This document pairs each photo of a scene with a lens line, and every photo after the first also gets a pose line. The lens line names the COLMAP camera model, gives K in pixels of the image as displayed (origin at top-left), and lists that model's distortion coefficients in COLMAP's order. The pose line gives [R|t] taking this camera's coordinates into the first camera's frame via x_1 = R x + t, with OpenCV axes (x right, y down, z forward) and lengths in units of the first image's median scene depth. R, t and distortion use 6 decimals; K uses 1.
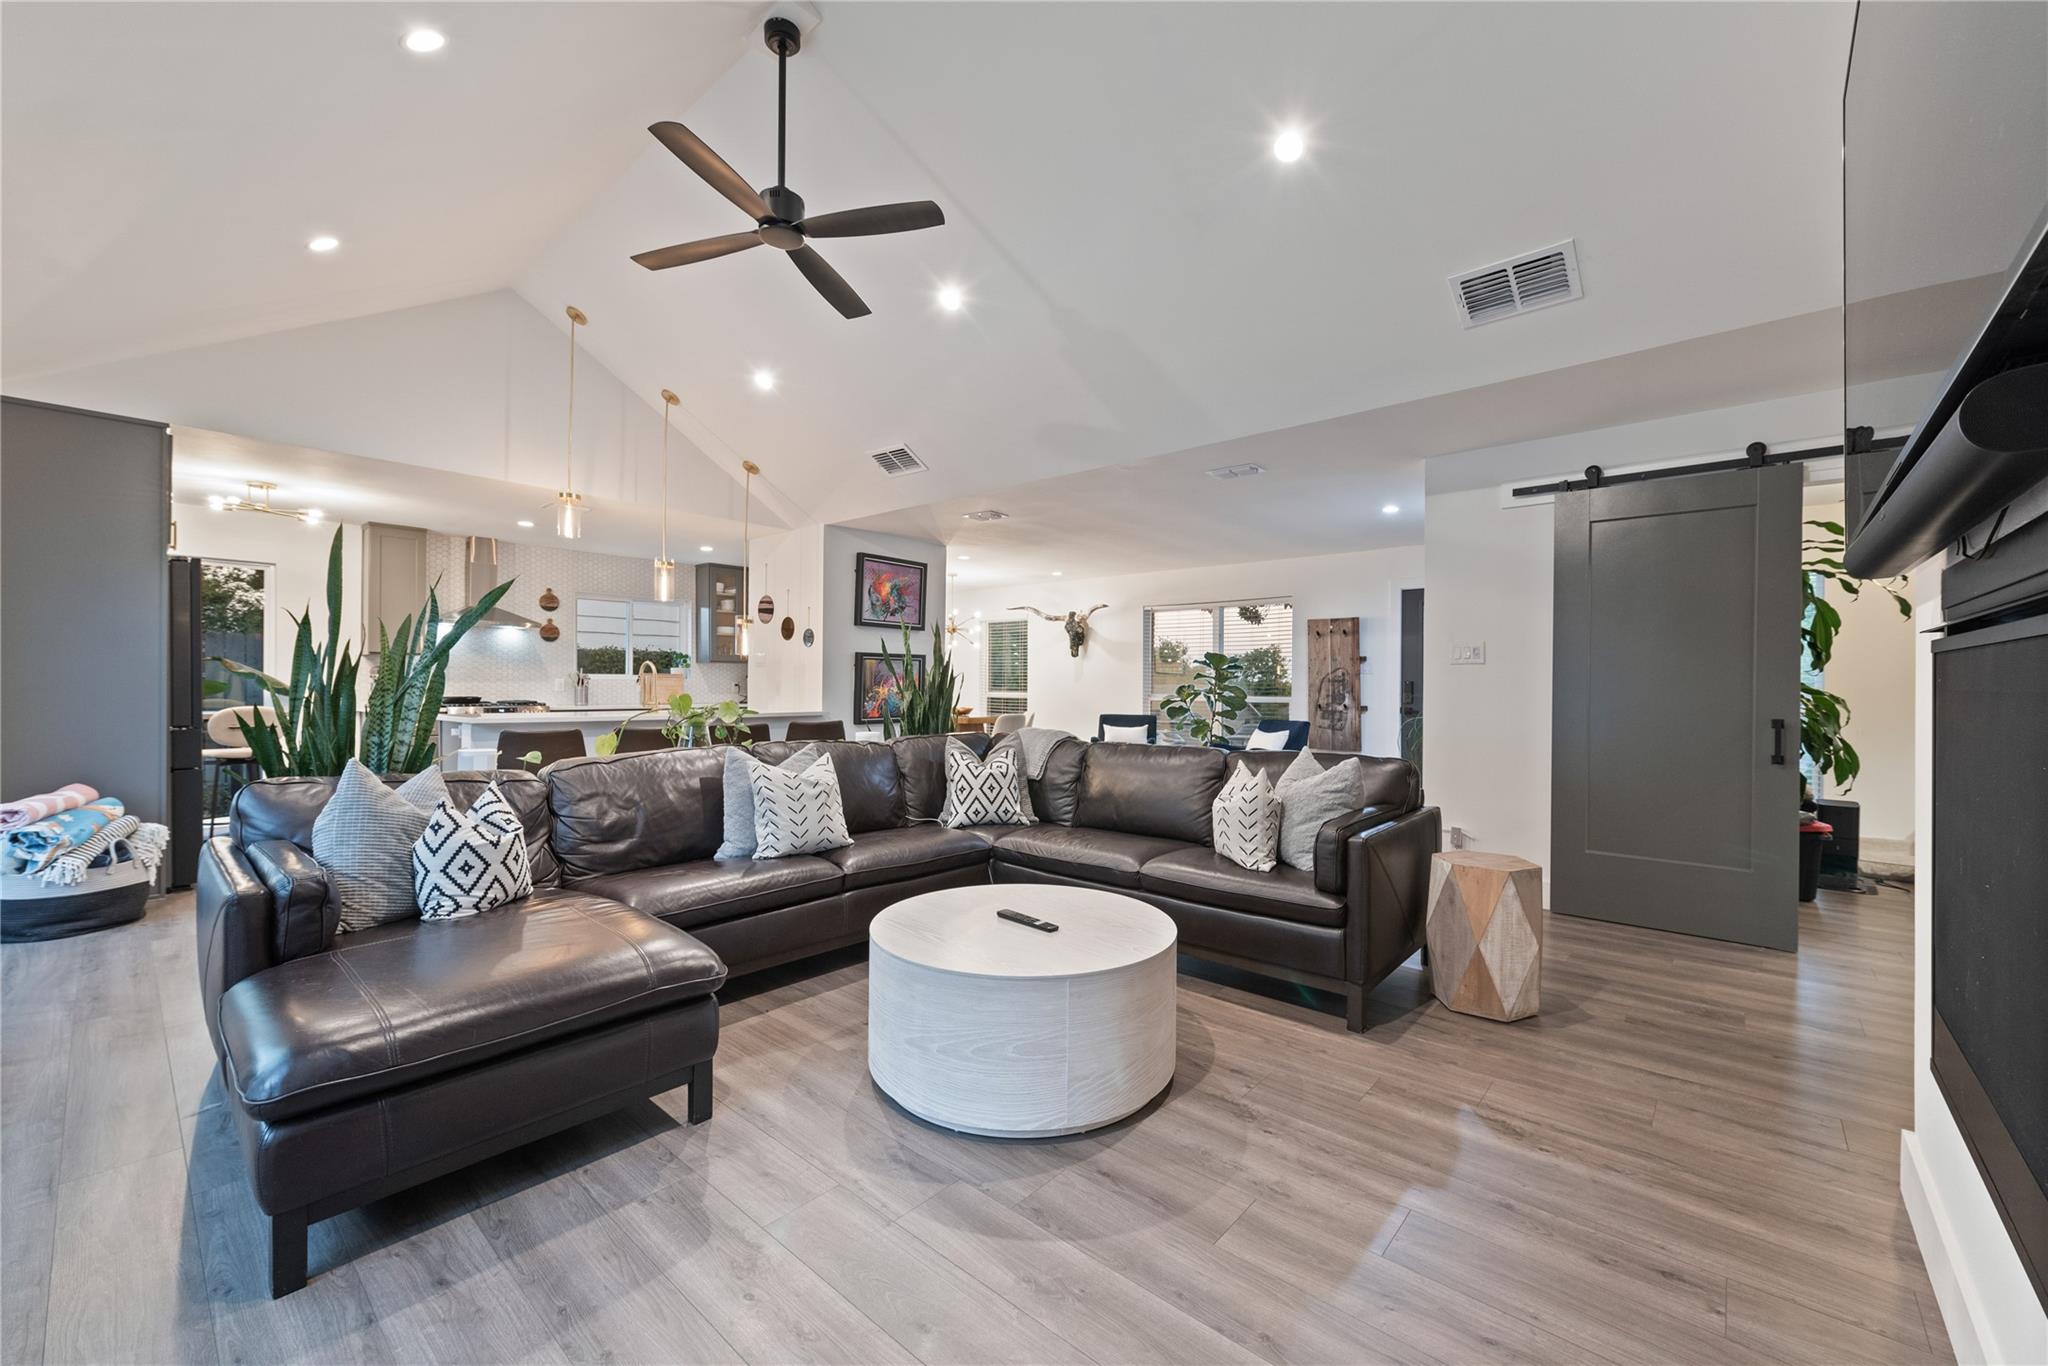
lens RADIAL K [[814.9, 0, 1025.1], [0, 814.9, 681.7], [0, 0, 1]] dist [0.008100, -0.002843]
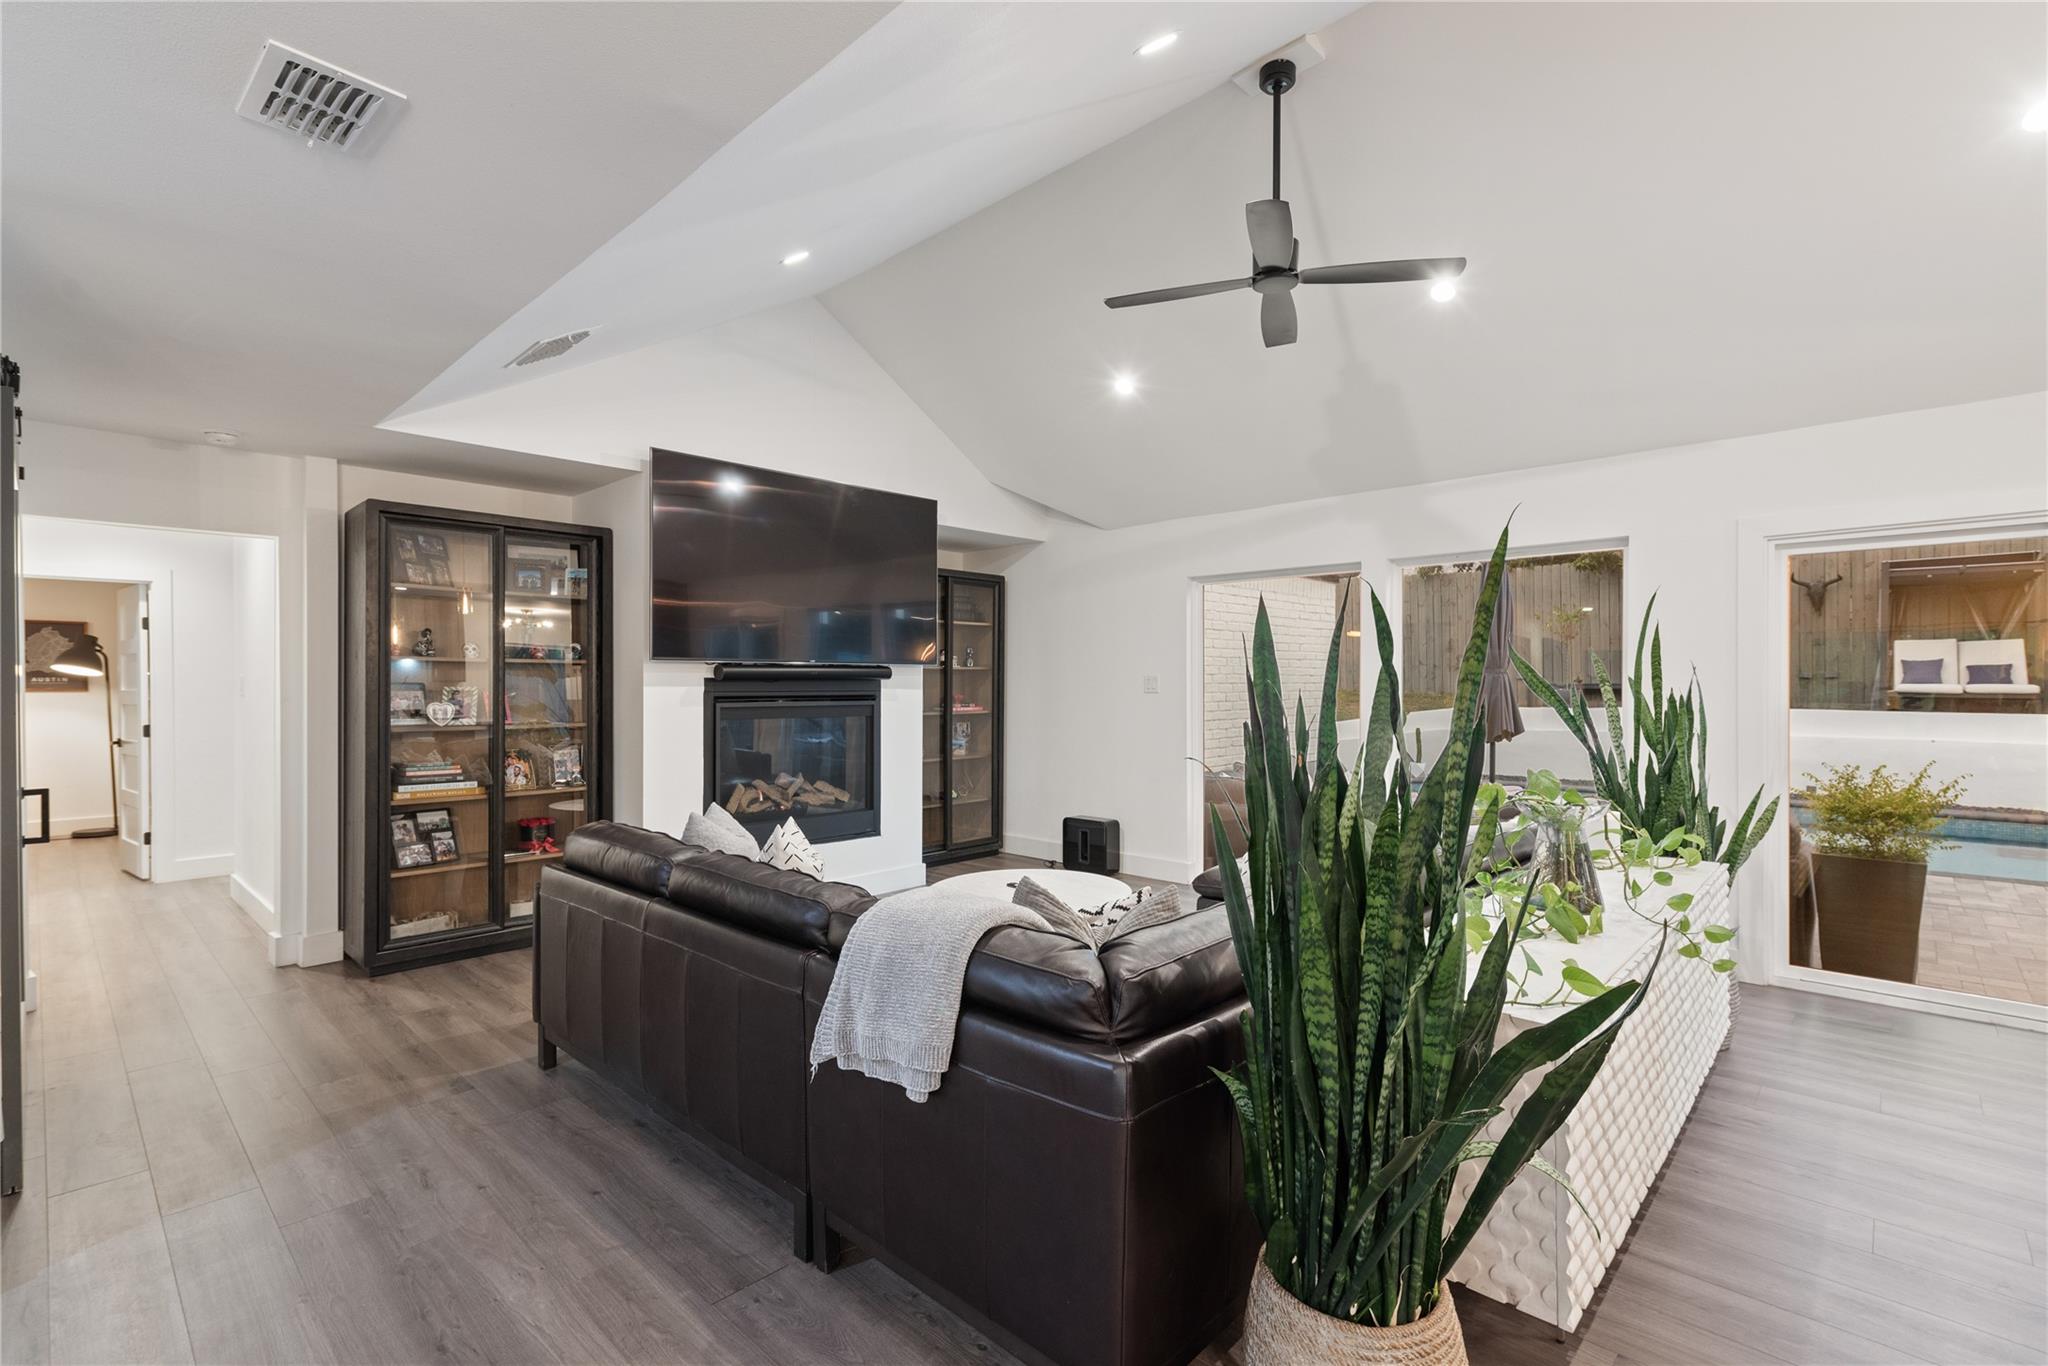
lens RADIAL K [[928.0, 0, 1035.3], [0, 928.0, 680.0], [0, 0, 1]] dist [-0.000917, -0.002056]
pose [[-0.999380, -0.007852, 0.034310, -0.016273], [-0.007837, 0.999969, 0.000575, -0.027310], [-0.034314, 0.000306, -0.999411, 0.934610]]
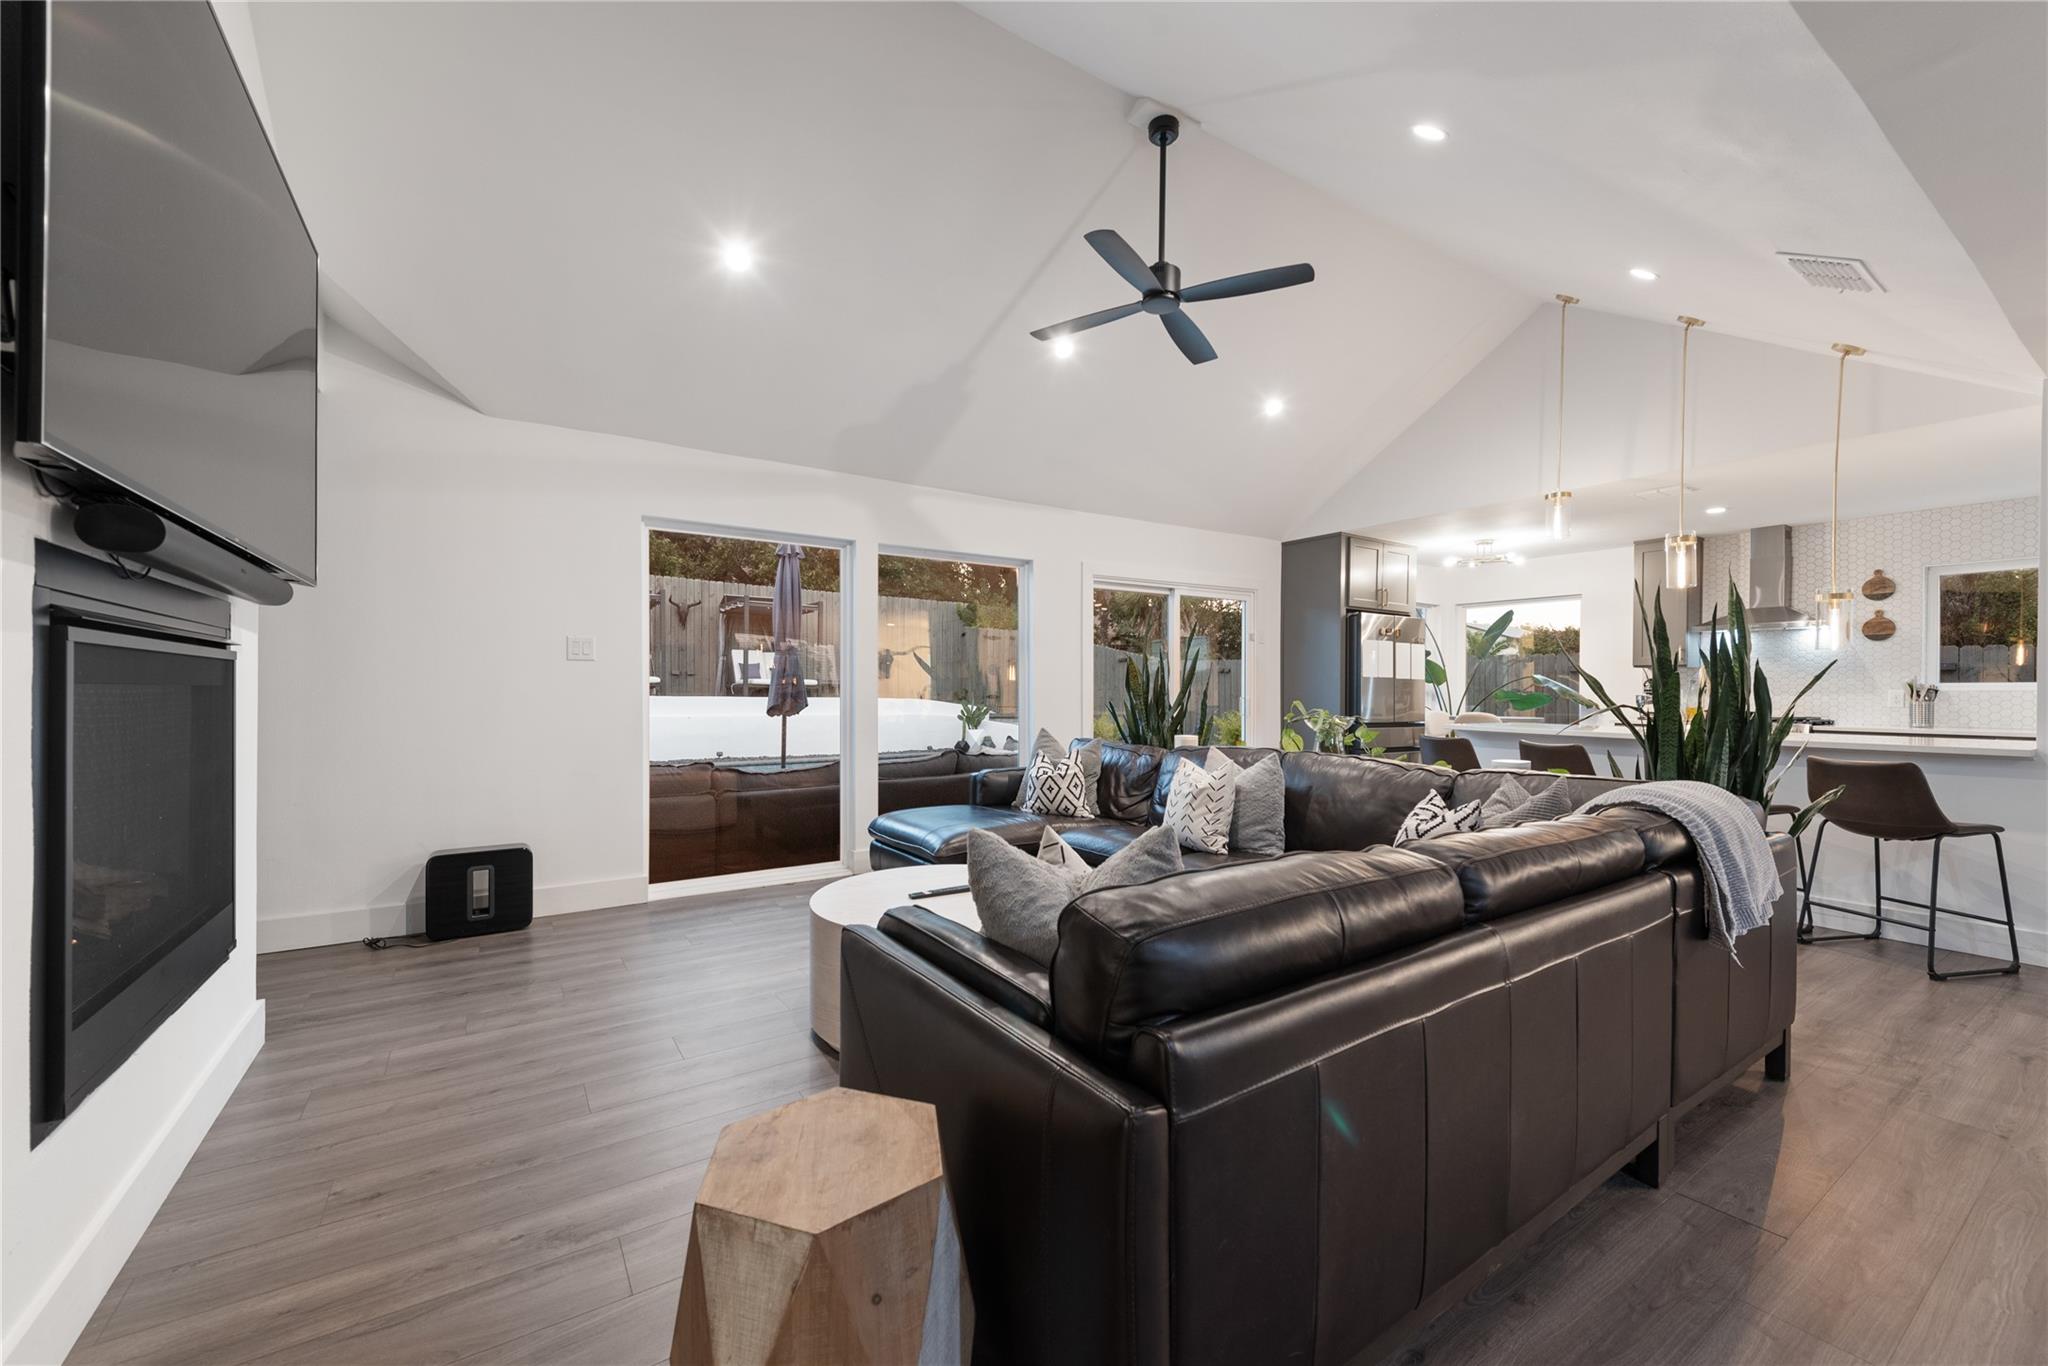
lens RADIAL K [[814.9, 0, 1028.3], [0, 814.9, 693.7], [0, 0, 1]] dist [0.008100, -0.002843]
pose [[-0.259925, -0.002654, -0.965625, 0.381789], [-0.006475, 0.999979, -0.001006, 0.005564], [0.965607, 0.005991, -0.259937, 0.501884]]
